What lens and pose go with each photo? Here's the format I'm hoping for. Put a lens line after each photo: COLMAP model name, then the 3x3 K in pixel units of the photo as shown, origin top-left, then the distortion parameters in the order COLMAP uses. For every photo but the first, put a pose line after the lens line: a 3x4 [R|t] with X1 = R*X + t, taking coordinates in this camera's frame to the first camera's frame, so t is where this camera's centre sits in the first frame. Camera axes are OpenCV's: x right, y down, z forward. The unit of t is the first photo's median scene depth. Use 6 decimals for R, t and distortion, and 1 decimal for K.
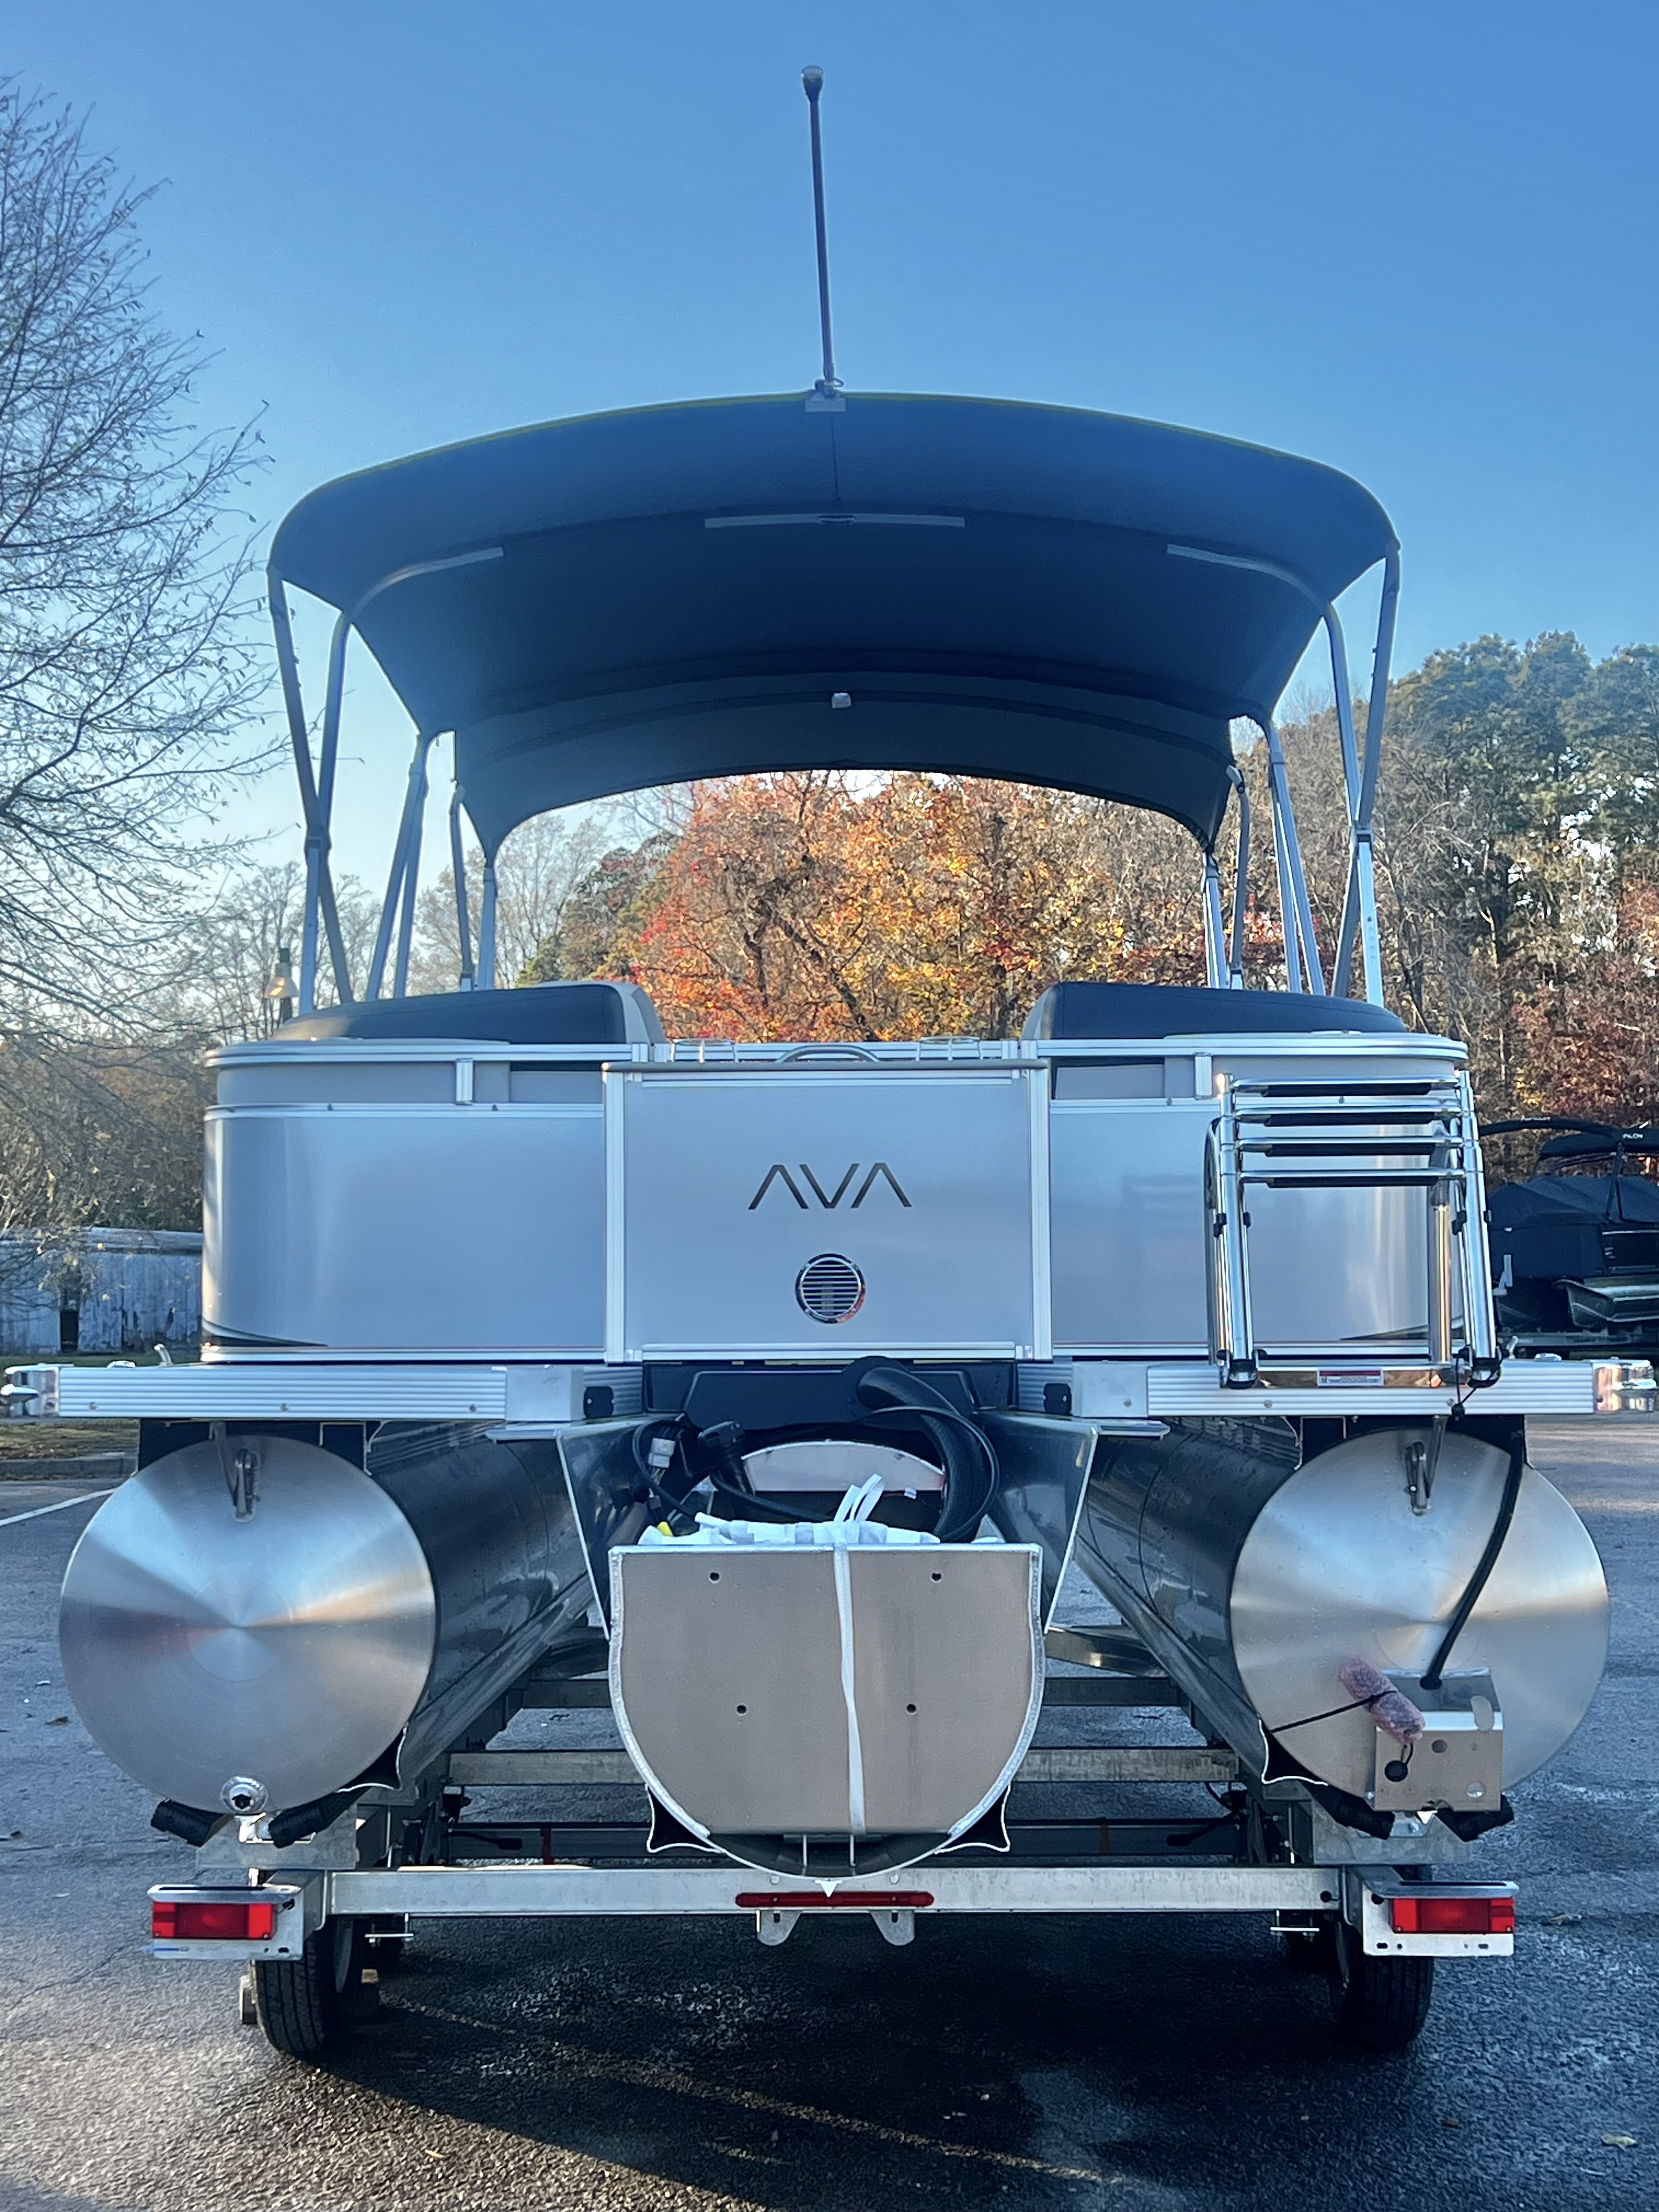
lens RADIAL K [[3293.9, 0, 827.7], [0, 3293.9, 1105.8], [0, 0, 1]] dist [0.067085, 0.000000]
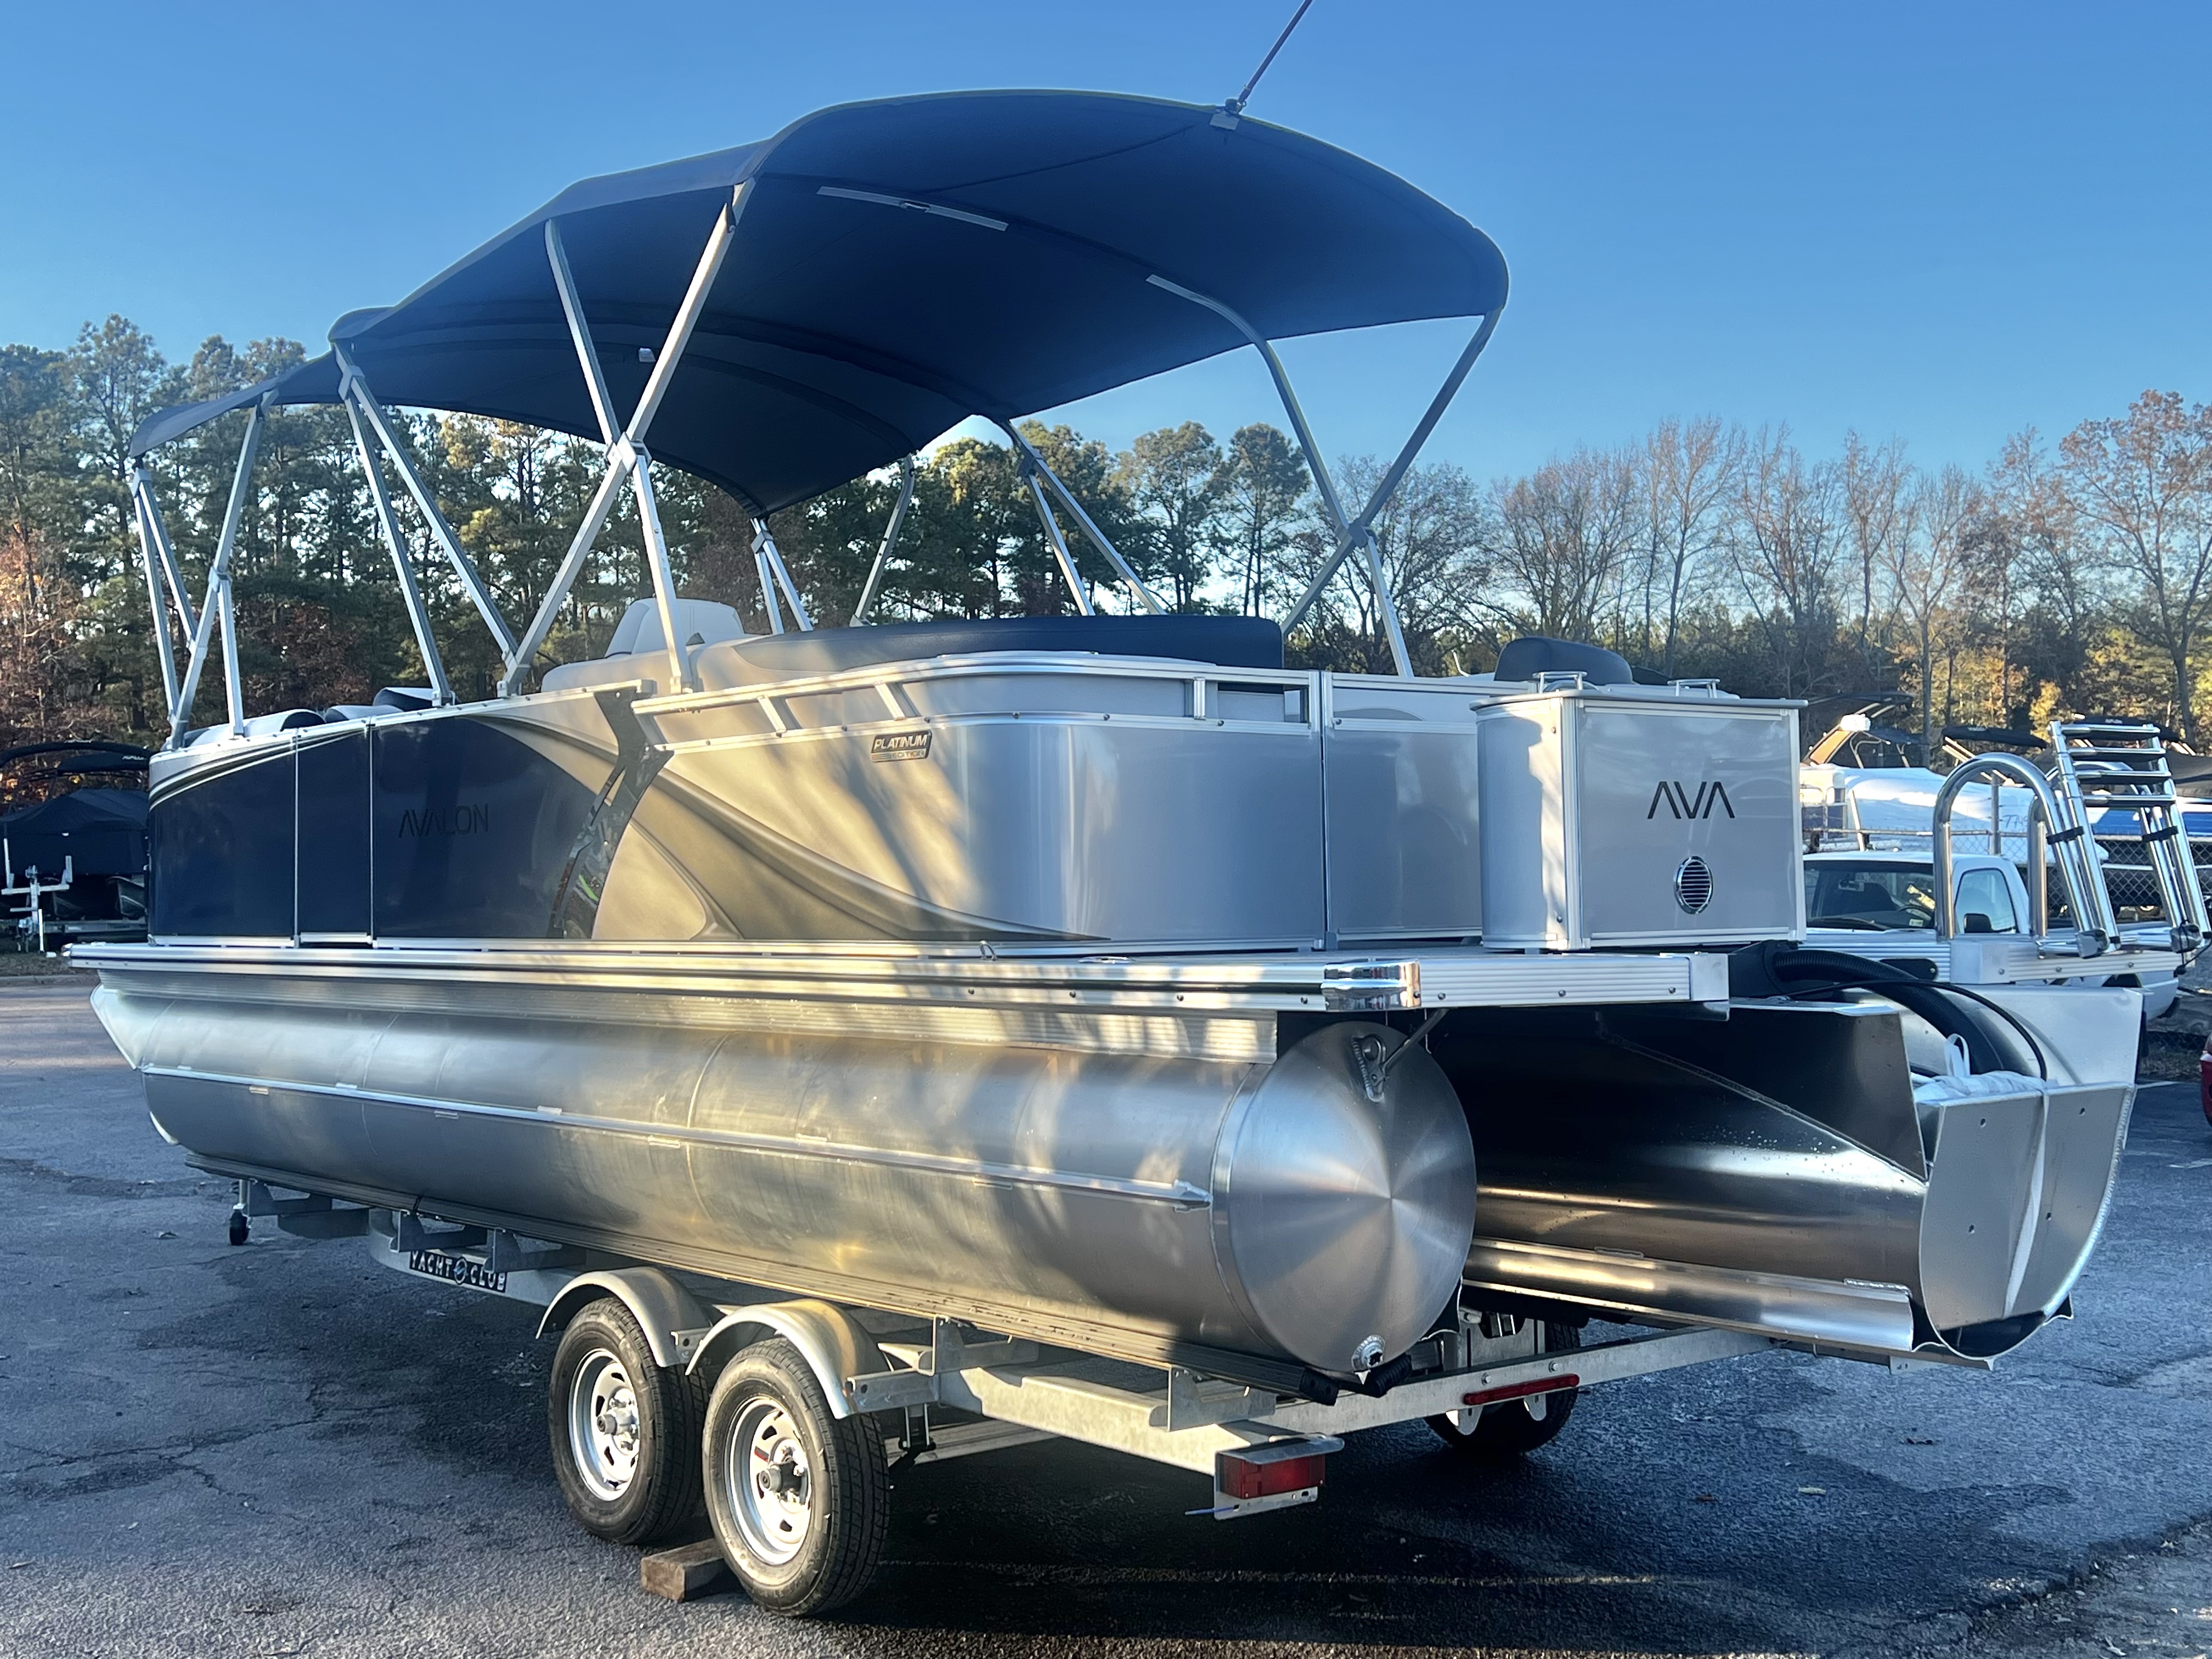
lens RADIAL K [[2573.5, 0, 1107.8], [0, 2573.5, 825.4], [0, 0, 1]] dist [0.068721, 0.000000]
pose [[0.769427, 0.009834, 0.638659, -0.680749], [-0.031146, 0.999270, 0.022137, 0.016913], [-0.637975, -0.036925, 0.769171, 0.358570]]
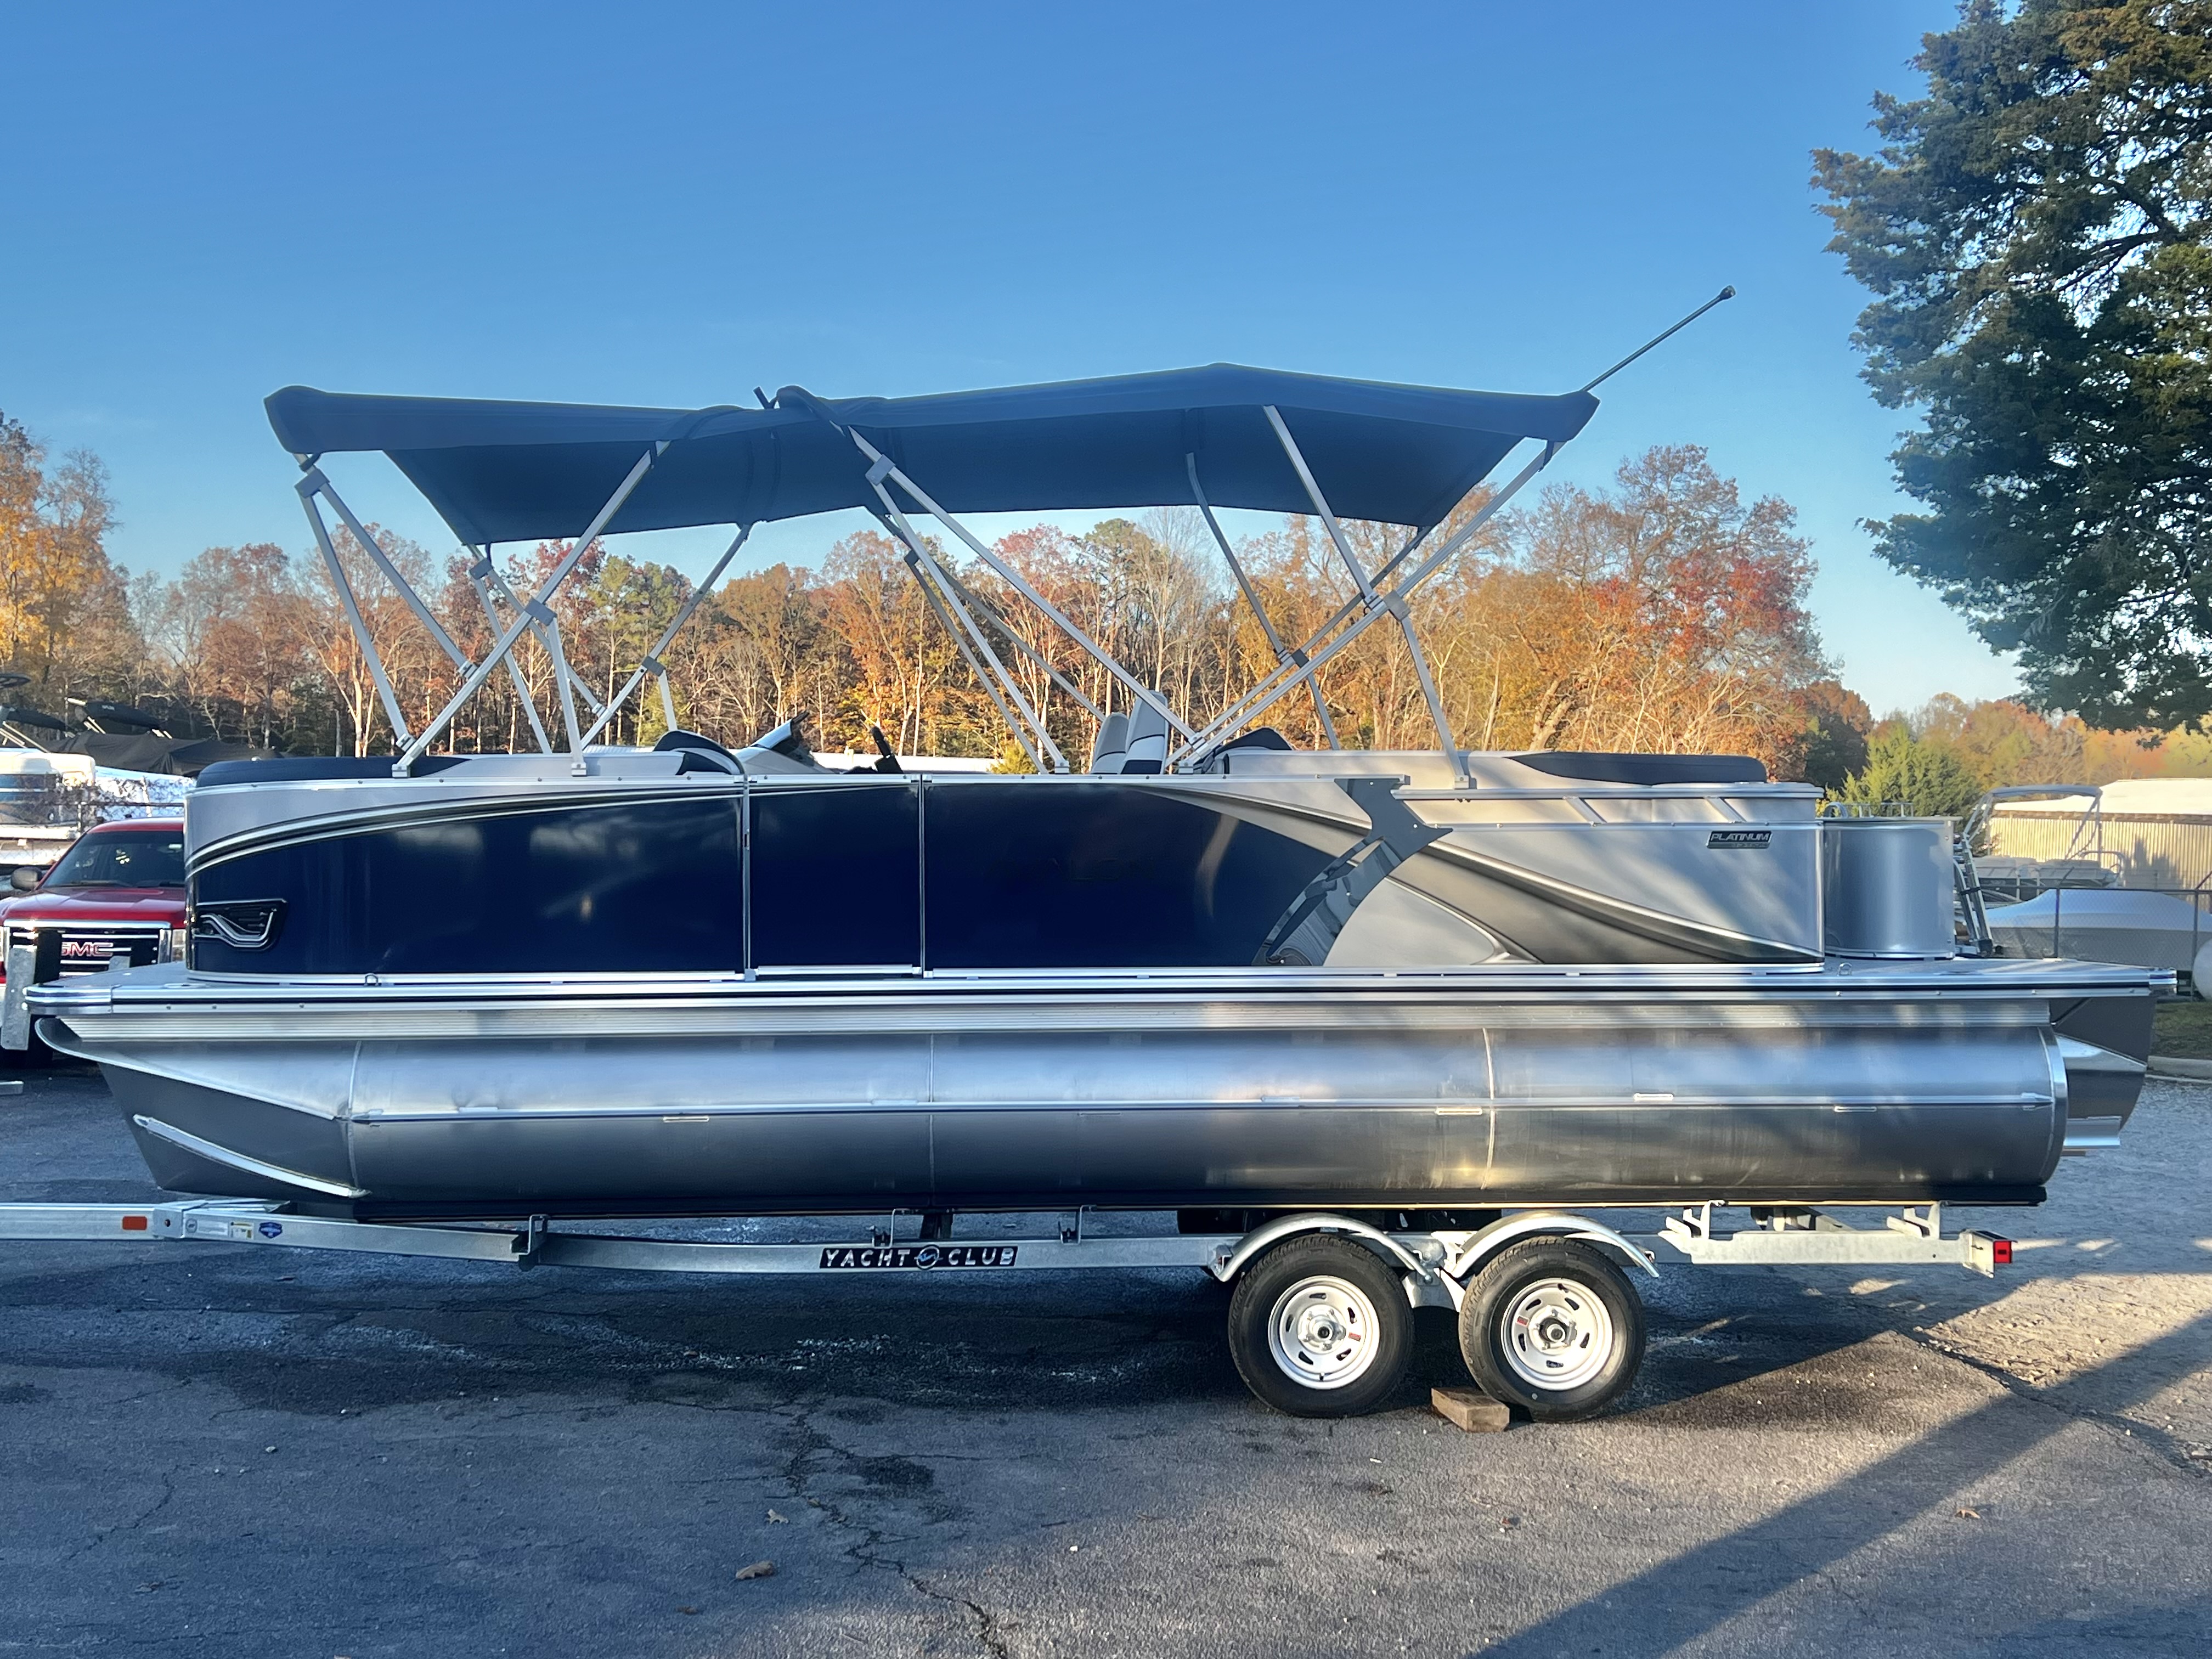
lens RADIAL K [[2404.1, 0, 1105.8], [0, 2404.1, 831.6], [0, 0, 1]] dist [0.021503, 0.000000]
pose [[-0.055266, 0.002178, 0.998469, -1.474482], [-0.063042, 0.997995, -0.005666, 0.036125], [-0.996479, -0.063259, -0.055018, 1.526921]]
